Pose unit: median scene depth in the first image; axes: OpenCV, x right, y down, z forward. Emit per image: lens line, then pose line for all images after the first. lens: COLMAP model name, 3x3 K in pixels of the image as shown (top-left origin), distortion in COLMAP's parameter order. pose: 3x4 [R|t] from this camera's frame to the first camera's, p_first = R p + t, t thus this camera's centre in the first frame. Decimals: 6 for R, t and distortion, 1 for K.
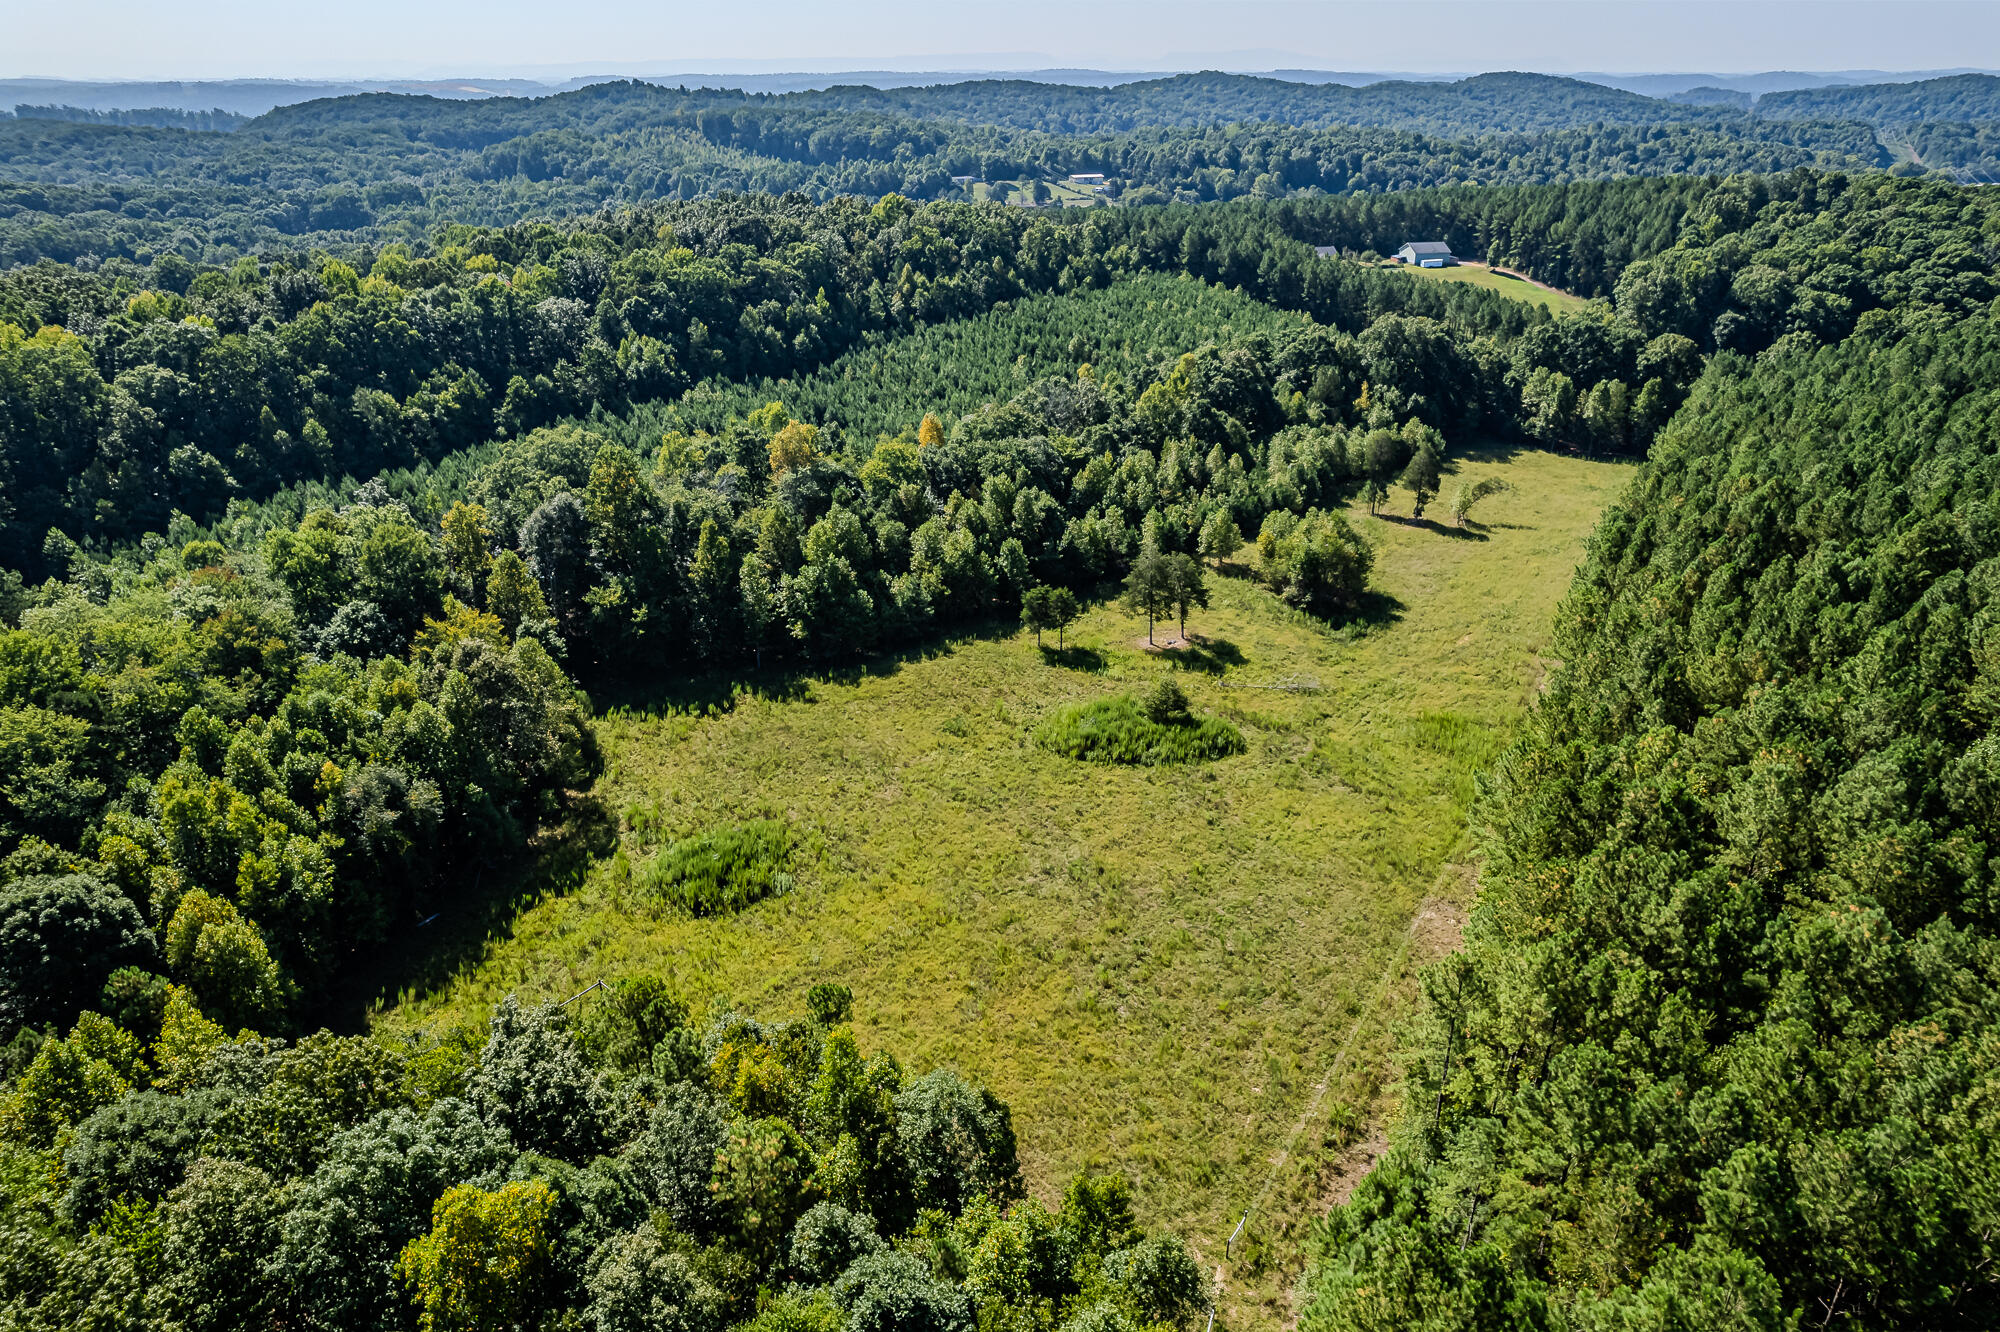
lens RADIAL K [[1275.5, 0, 1002.1], [0, 1275.5, 692.8], [0, 0, 1]] dist [-0.065744, 0.064027]
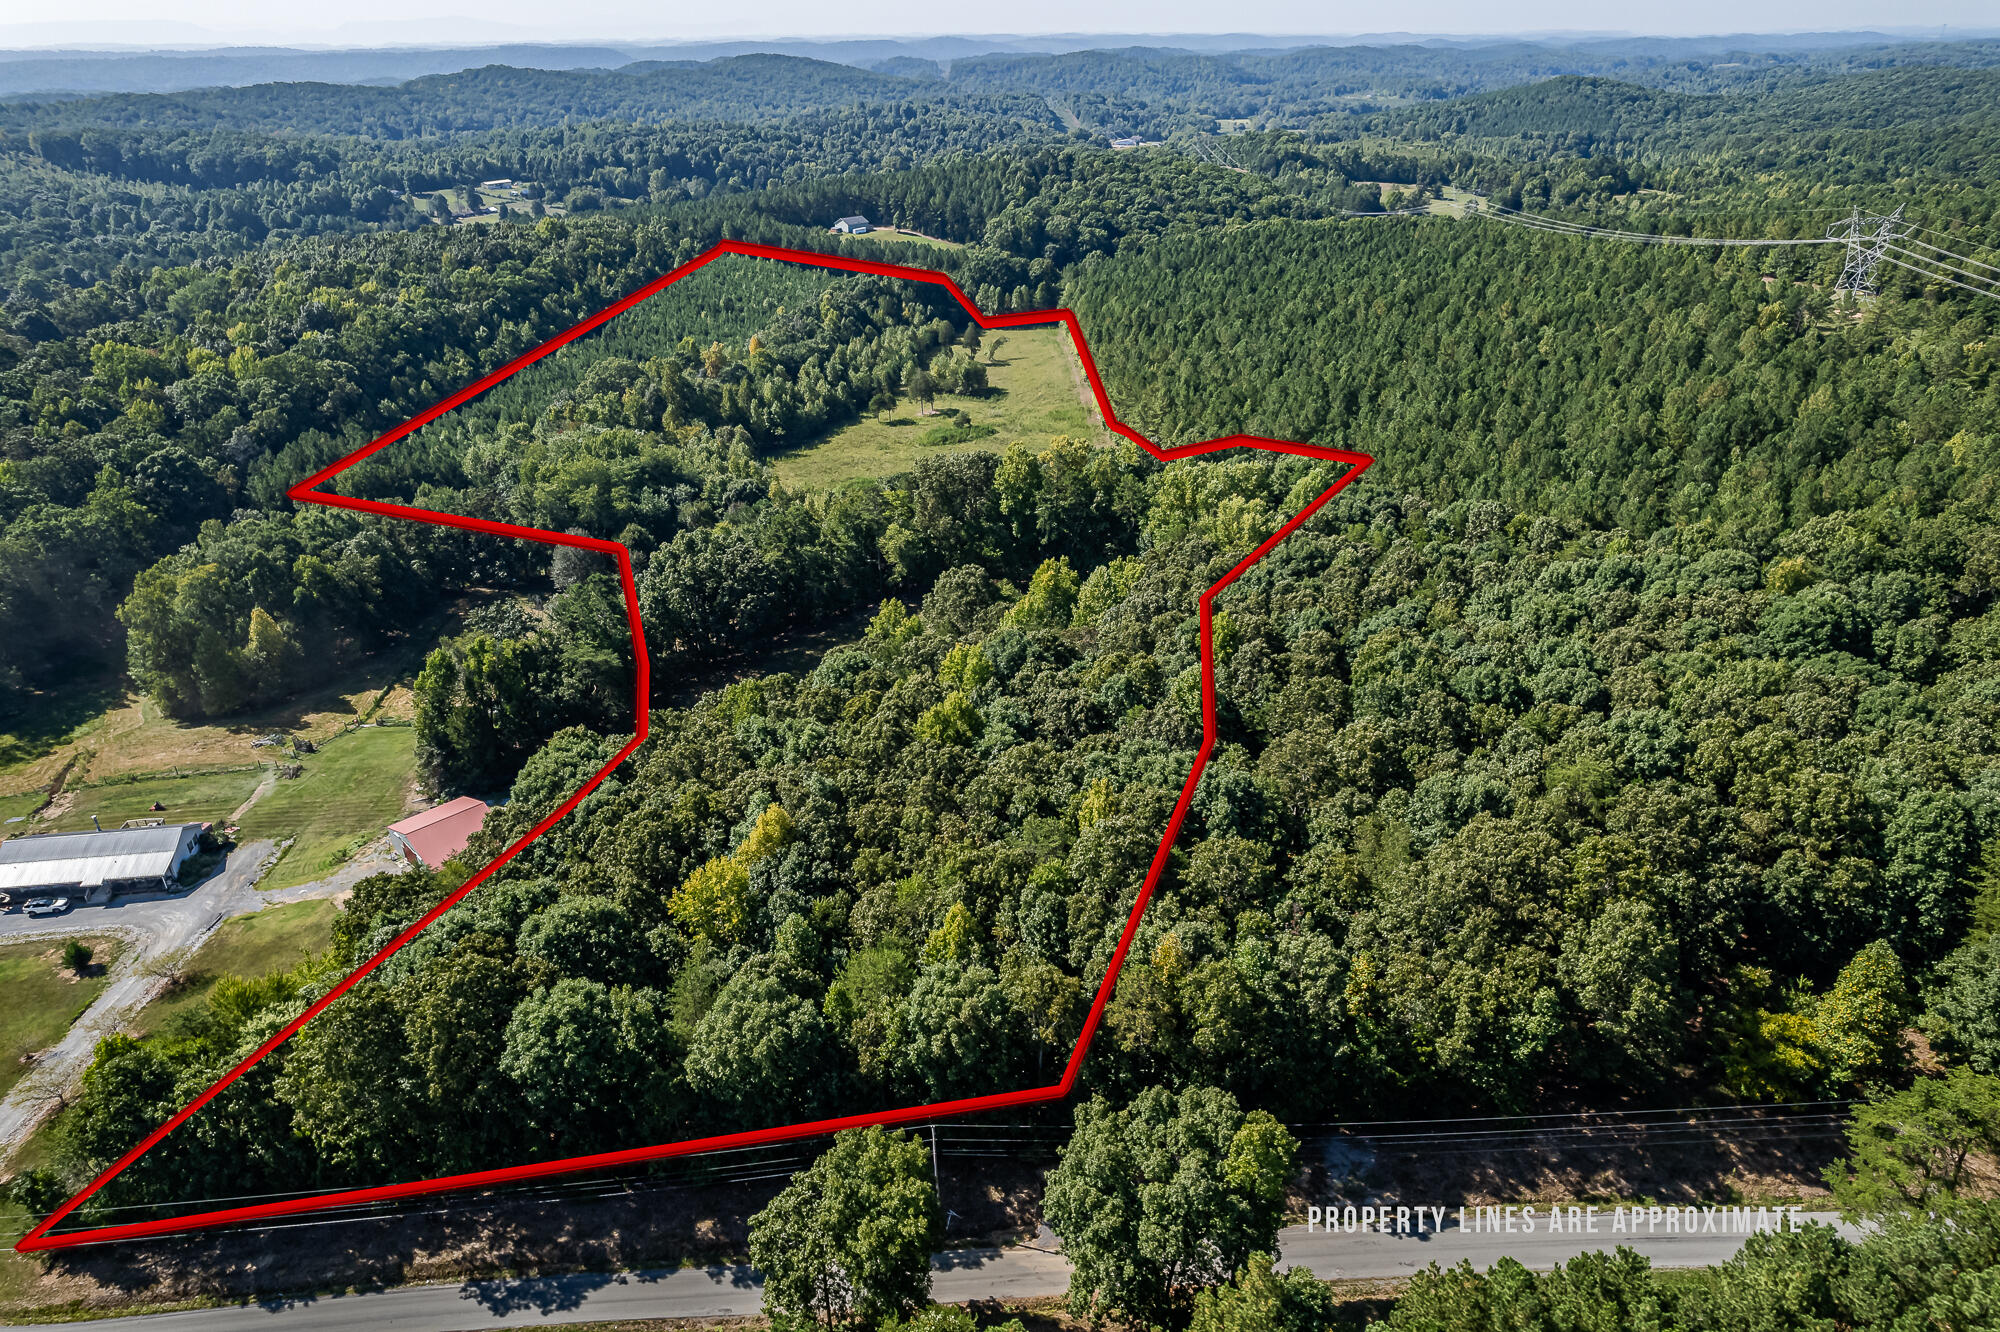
lens RADIAL K [[1295.5, 0, 1000.0], [0, 1295.5, 666.0], [0, 0, 1]] dist [-0.066846, 0.058475]
pose [[0.851485, -0.239382, 0.466551, -0.540804], [0.239711, 0.969007, 0.059699, 0.166379], [-0.466382, 0.061005, 0.882477, -0.600726]]
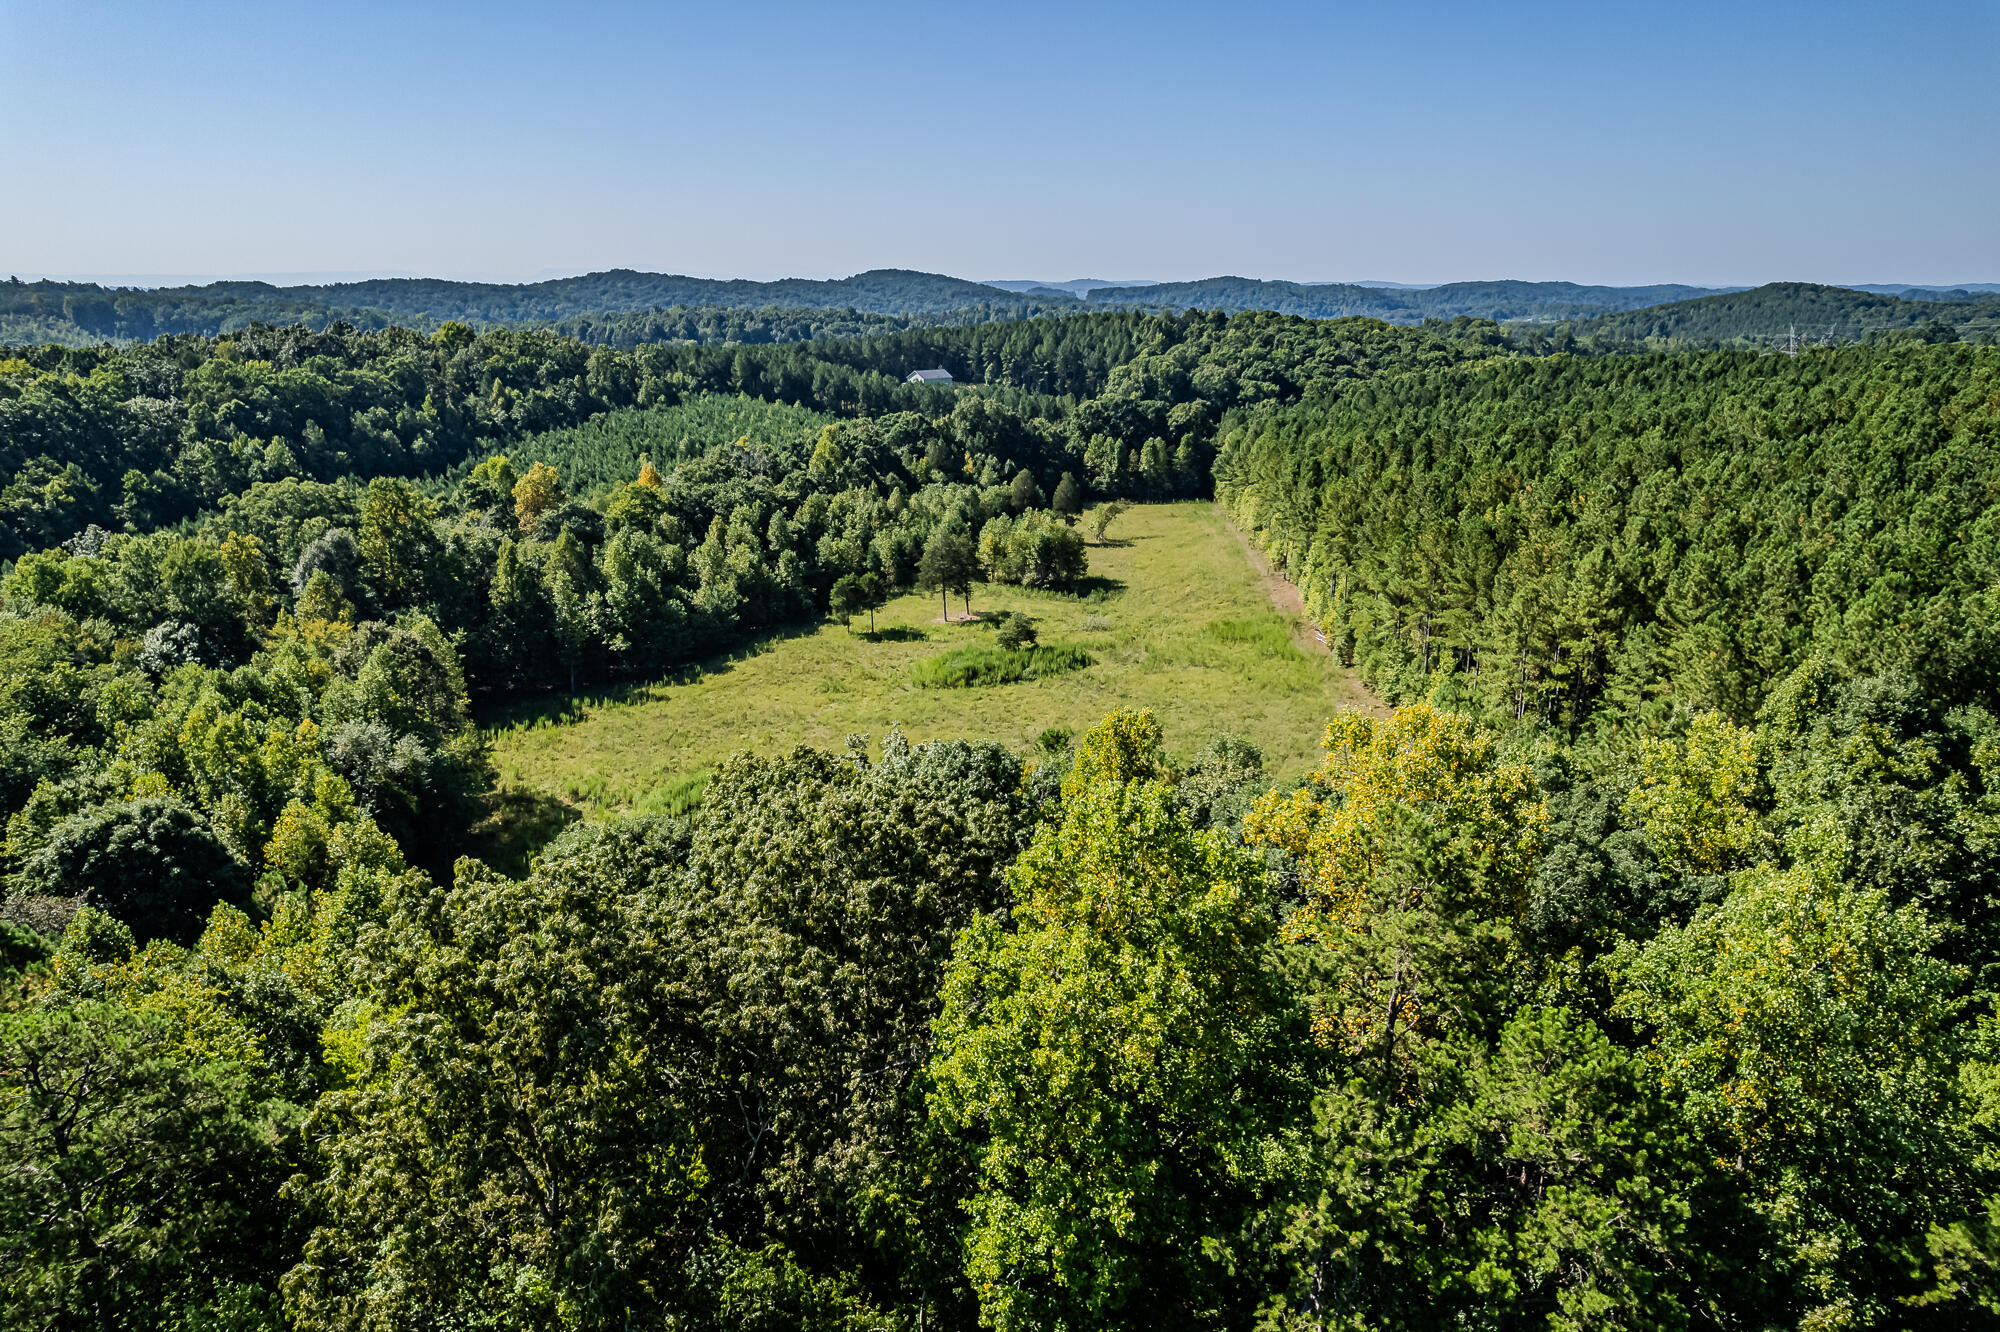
lens RADIAL K [[1295.5, 0, 1000.0], [0, 1295.5, 666.0], [0, 0, 1]] dist [-0.066846, 0.058475]
pose [[0.901323, -0.124645, 0.414826, -0.176599], [0.193527, 0.972680, -0.128223, 0.086739], [-0.387510, 0.195851, 0.900821, -0.001362]]
